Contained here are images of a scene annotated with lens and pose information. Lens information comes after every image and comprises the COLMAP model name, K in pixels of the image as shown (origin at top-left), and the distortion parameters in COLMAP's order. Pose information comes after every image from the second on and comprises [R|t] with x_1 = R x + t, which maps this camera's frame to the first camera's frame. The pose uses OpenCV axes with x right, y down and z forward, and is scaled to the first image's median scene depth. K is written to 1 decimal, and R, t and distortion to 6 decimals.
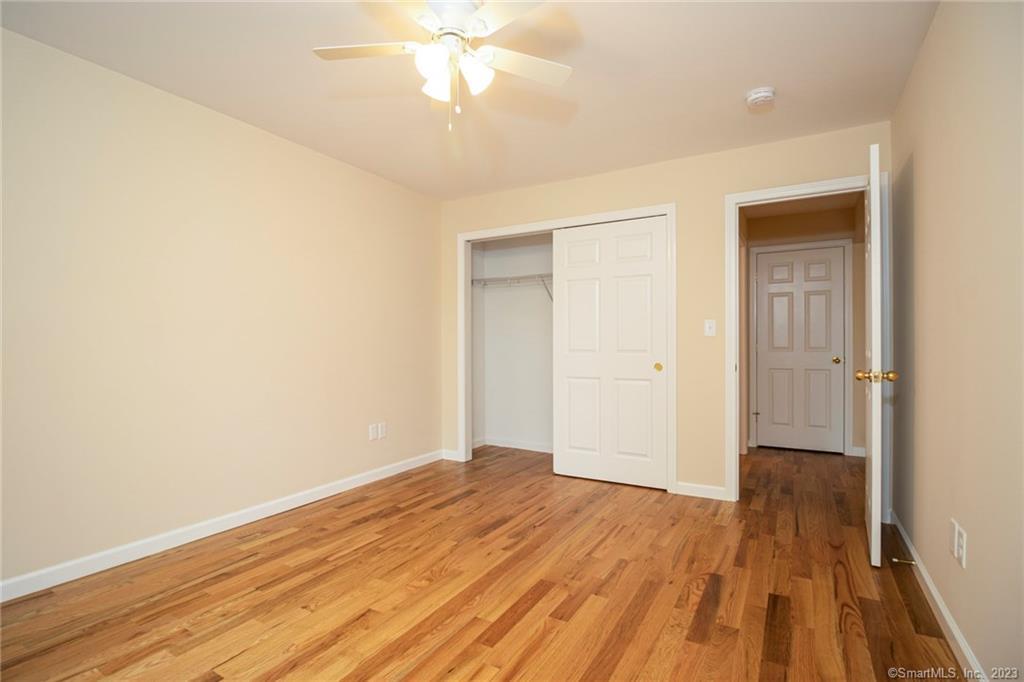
lens RADIAL K [[490.2, 0, 495.6], [0, 490.2, 341.9], [0, 0, 1]] dist [0.003183, -0.015659]
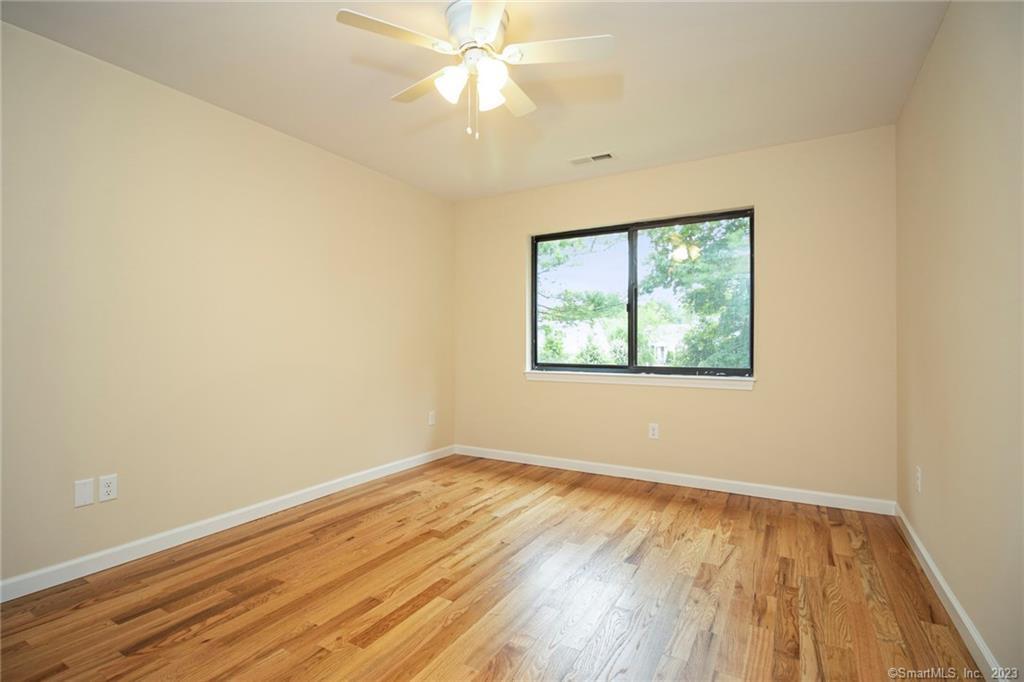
lens RADIAL K [[487.1, 0, 512.0], [0, 487.1, 341.0], [0, 0, 1]] dist [-0.000667, -0.015975]
pose [[-0.999558, 0.002051, -0.029653, -0.094940], [0.002204, 0.999984, -0.005137, 0.005062], [0.029642, -0.005200, -0.999547, 1.424552]]
